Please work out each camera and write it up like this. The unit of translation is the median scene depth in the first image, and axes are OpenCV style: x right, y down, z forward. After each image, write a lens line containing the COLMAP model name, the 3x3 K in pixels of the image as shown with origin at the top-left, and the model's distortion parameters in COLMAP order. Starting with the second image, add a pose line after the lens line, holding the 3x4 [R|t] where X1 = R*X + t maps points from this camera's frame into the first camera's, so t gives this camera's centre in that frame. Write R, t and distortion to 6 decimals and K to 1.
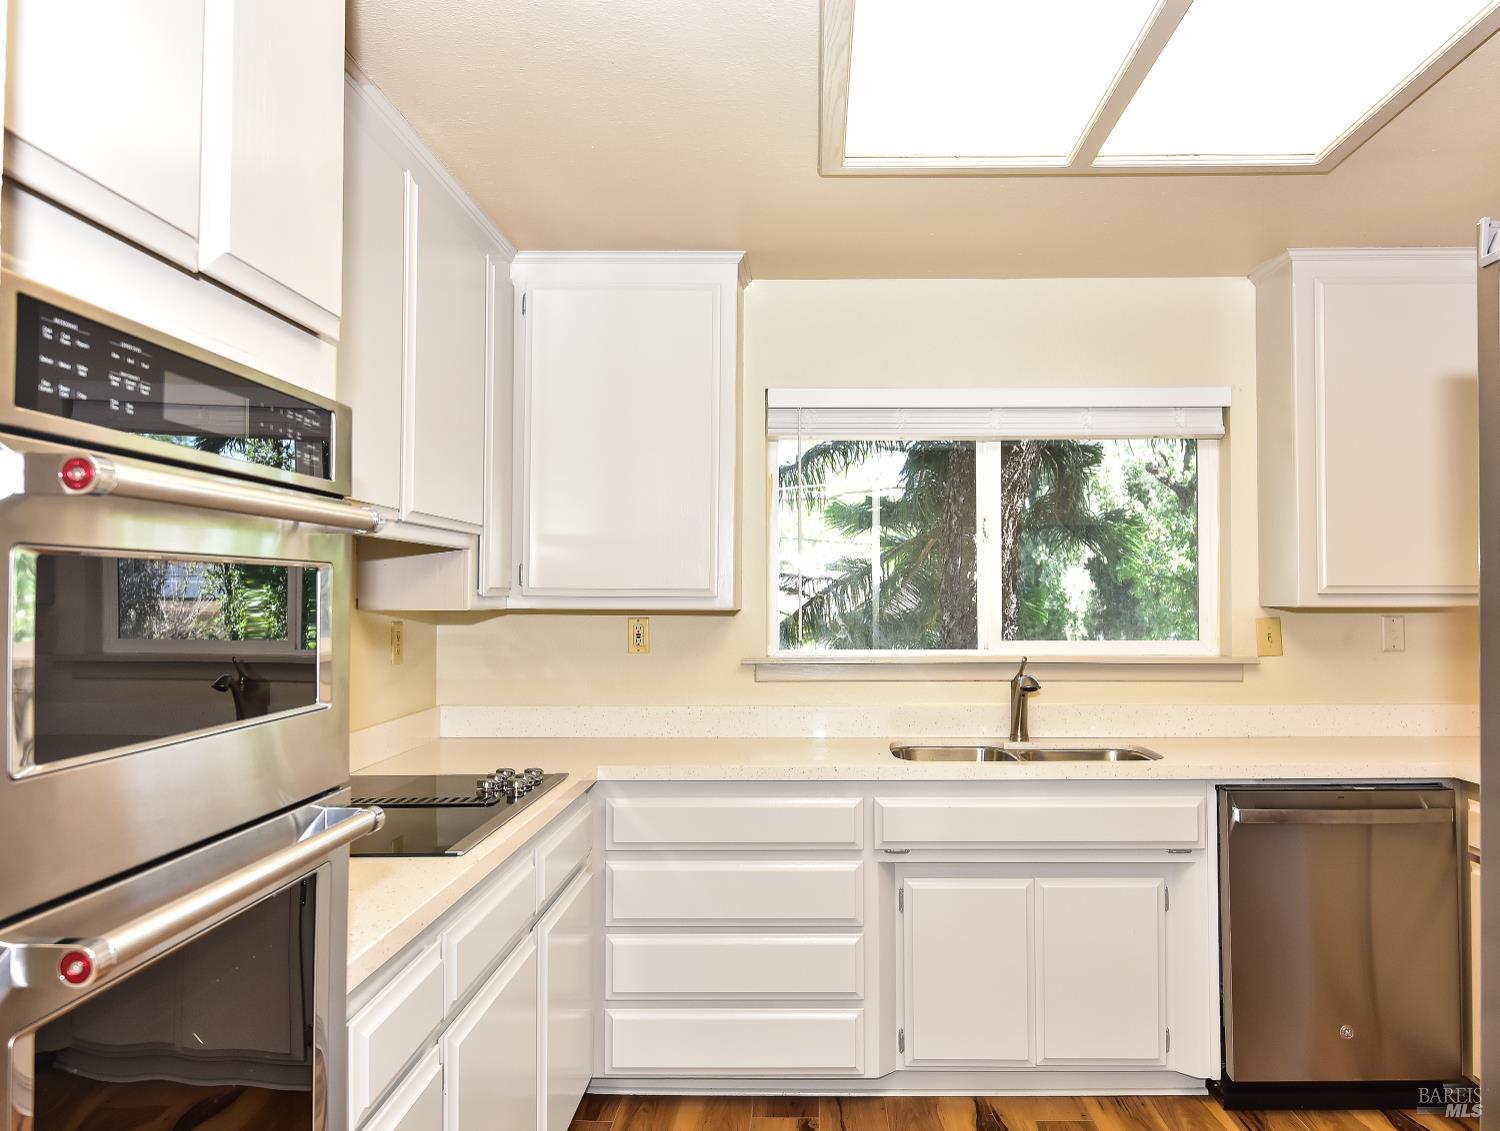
lens RADIAL K [[1198.5, 0, 807.6], [0, 1198.5, 564.4], [0, 0, 1]] dist [-0.006425, -0.008113]
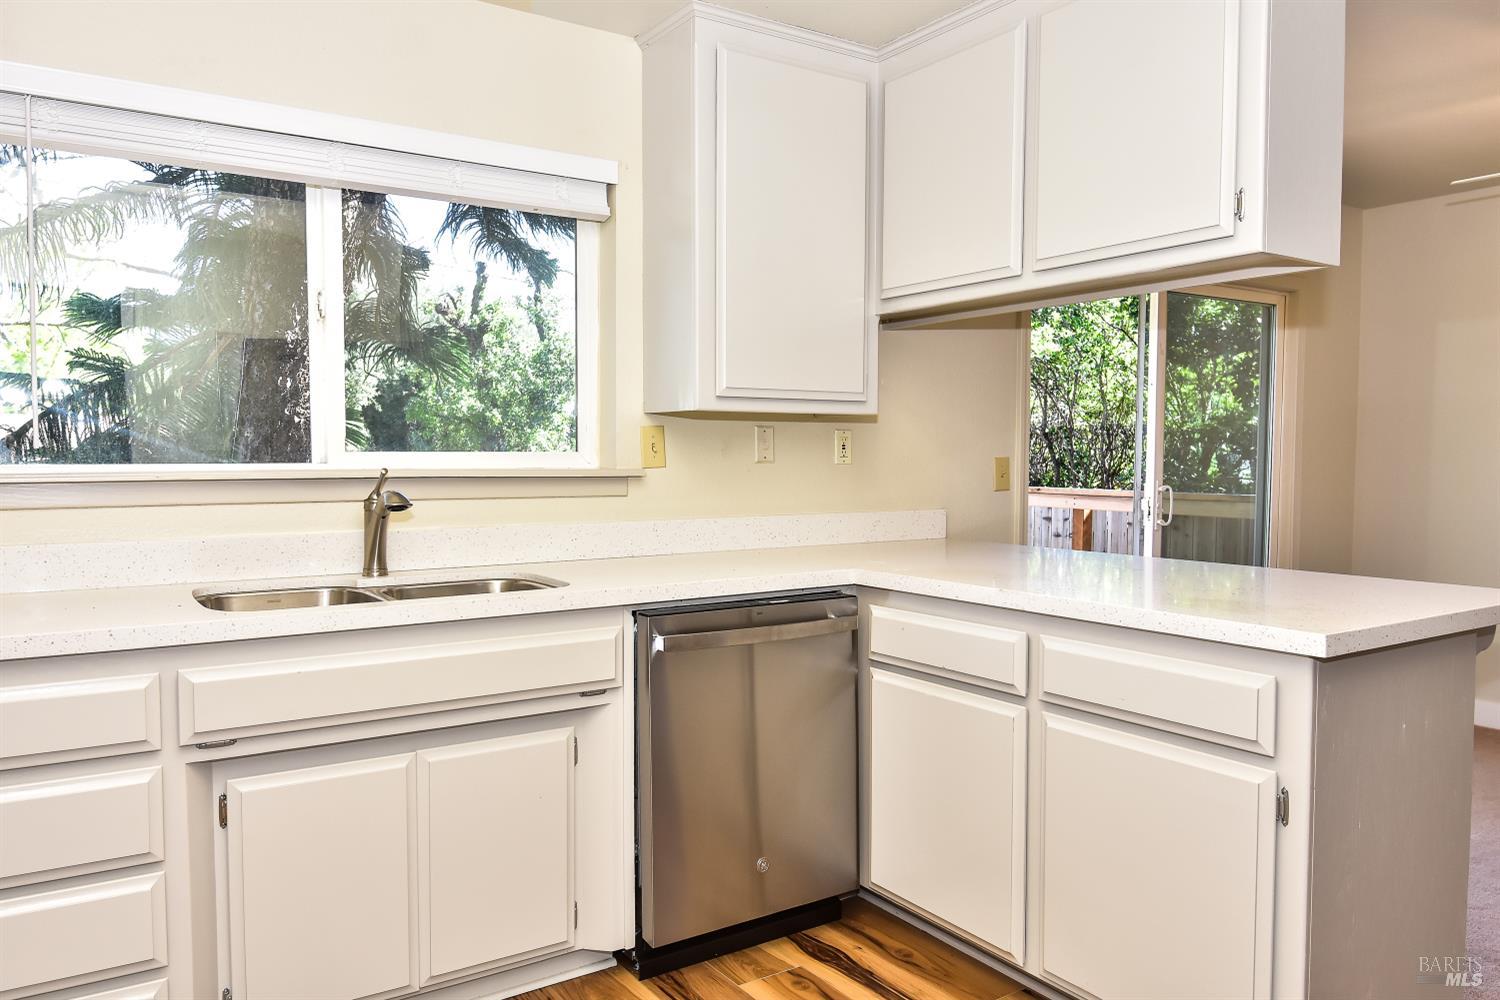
lens RADIAL K [[1069.6, 0, 750.0], [0, 1069.6, 500.0], [0, 0, 1]] dist [0.000647, 0.002050]
pose [[0.829281, -0.023063, 0.558355, -0.010125], [-0.016341, 0.997720, 0.065480, 0.049031], [-0.558592, -0.063425, 0.827014, 0.295358]]
